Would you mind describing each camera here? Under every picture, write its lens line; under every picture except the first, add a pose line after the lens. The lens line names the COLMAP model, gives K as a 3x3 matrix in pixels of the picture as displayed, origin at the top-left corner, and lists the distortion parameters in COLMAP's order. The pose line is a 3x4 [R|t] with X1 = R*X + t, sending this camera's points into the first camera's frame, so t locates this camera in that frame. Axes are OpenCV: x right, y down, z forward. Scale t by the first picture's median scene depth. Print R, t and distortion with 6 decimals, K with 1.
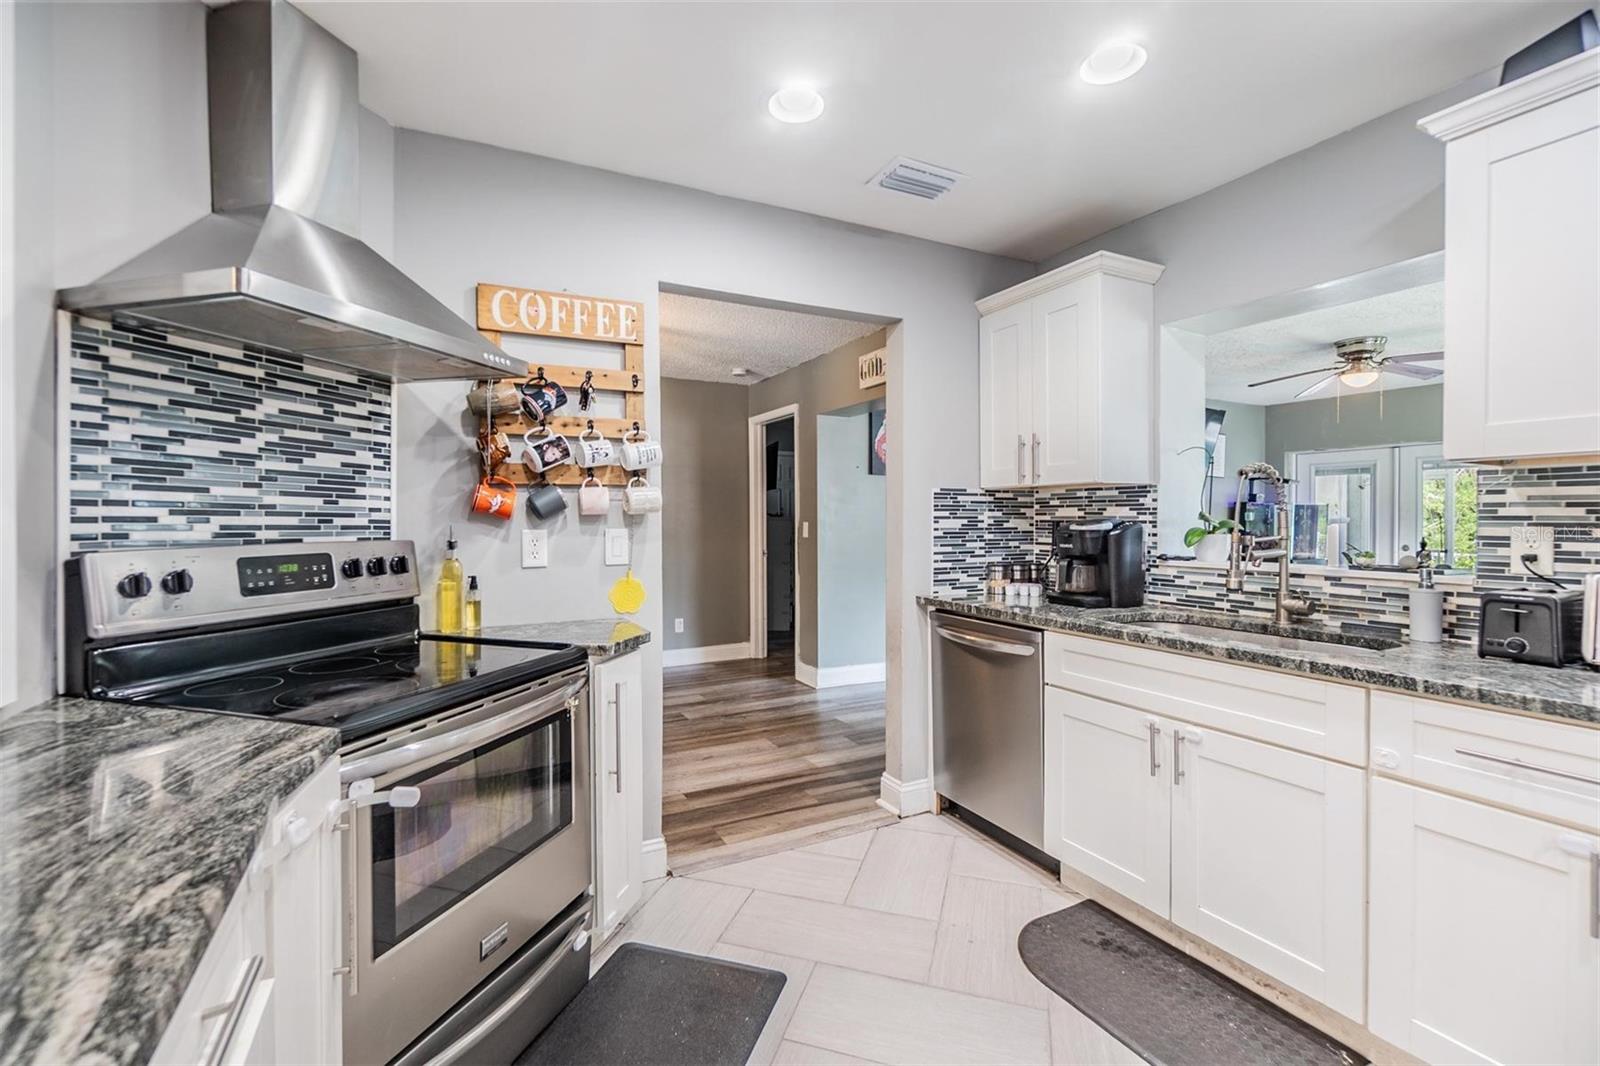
lens RADIAL K [[698.9, 0, 791.5], [0, 698.9, 521.5], [0, 0, 1]] dist [-0.003862, 0.000777]
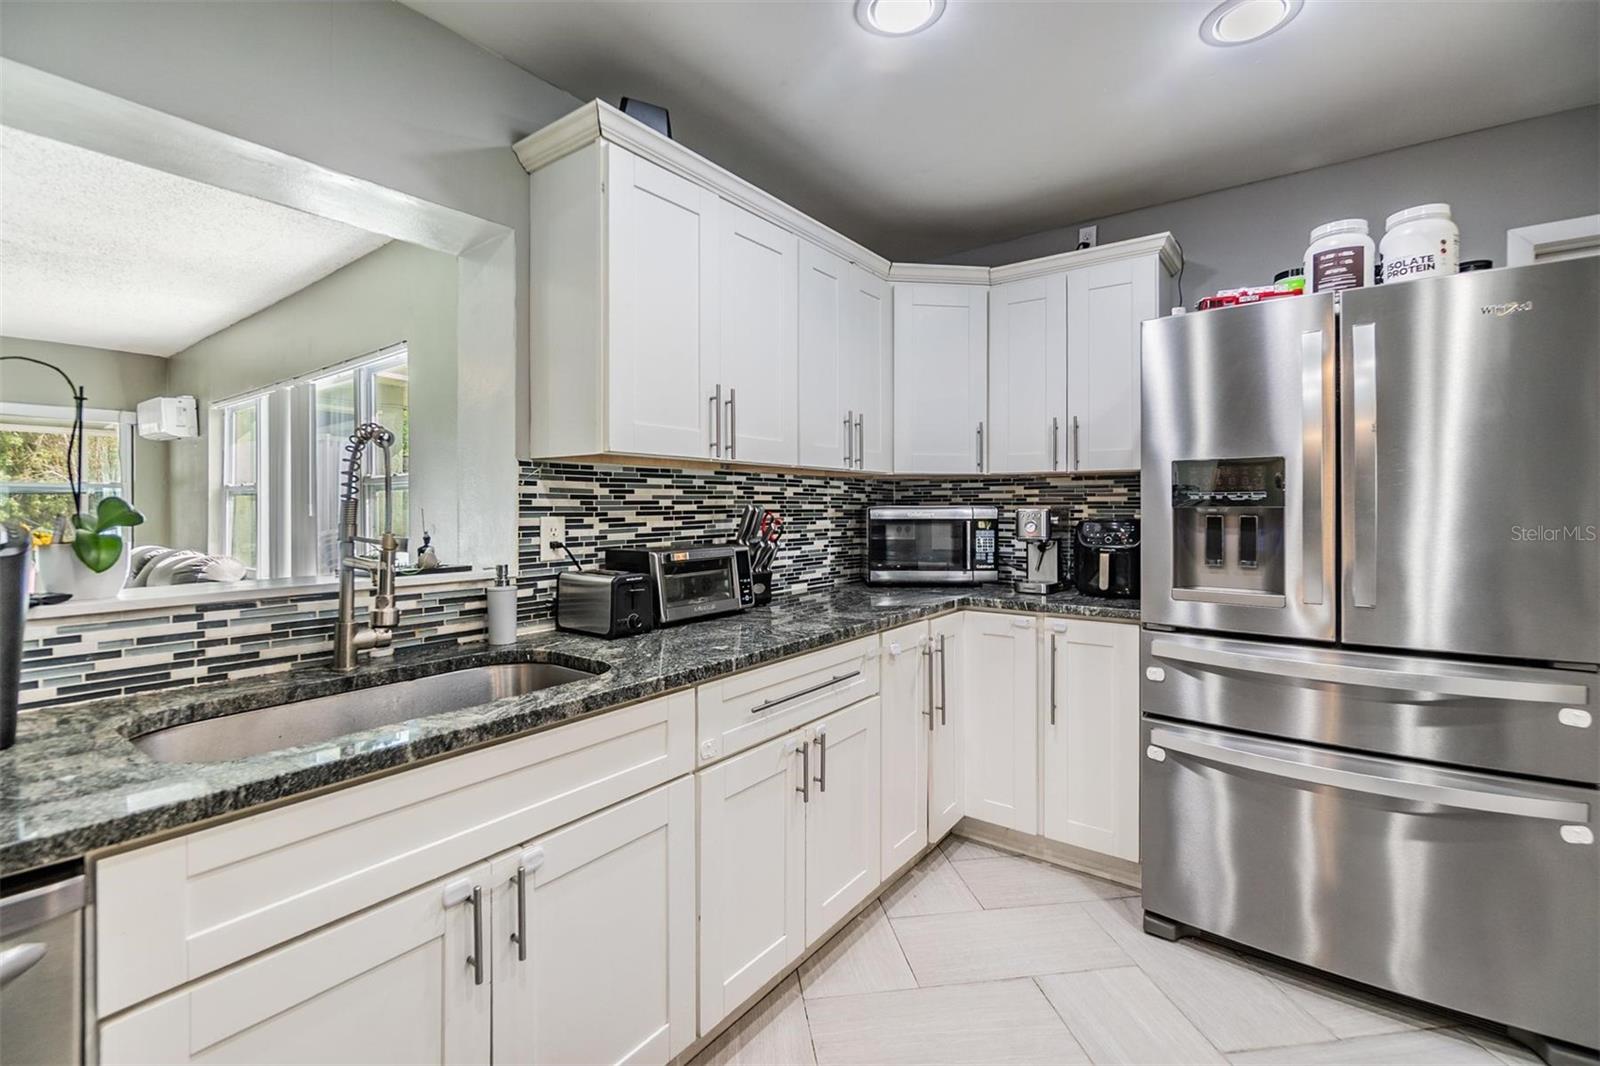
lens RADIAL K [[698.9, 0, 803.6], [0, 698.9, 508.5], [0, 0, 1]] dist [-0.003862, 0.000777]
pose [[-0.435826, -0.004604, 0.900019, -0.092402], [0.004090, 0.999966, 0.007096, -0.010957], [-0.900022, 0.006774, -0.435792, 1.095756]]
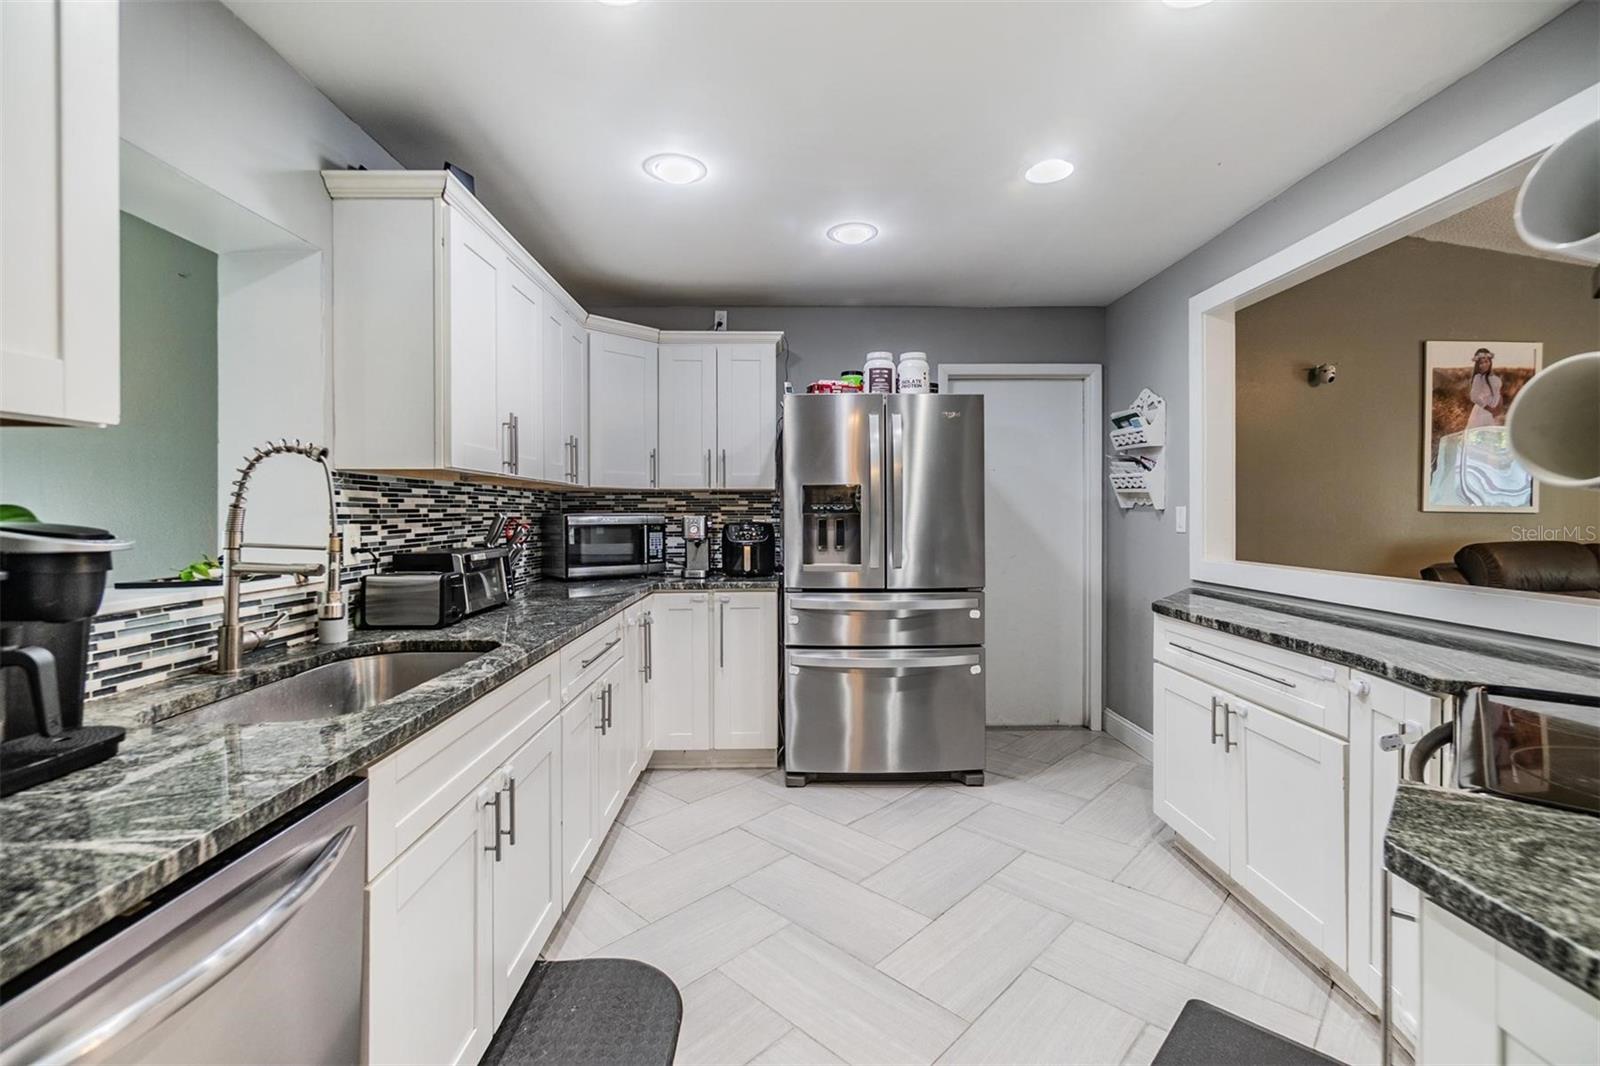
lens RADIAL K [[698.9, 0, 793.5], [0, 698.9, 519.7], [0, 0, 1]] dist [-0.003862, 0.000777]
pose [[-0.897560, -0.003102, 0.440881, -0.109650], [0.003406, 0.999897, 0.013969, -0.013020], [-0.440879, 0.014040, -0.897457, 1.678040]]
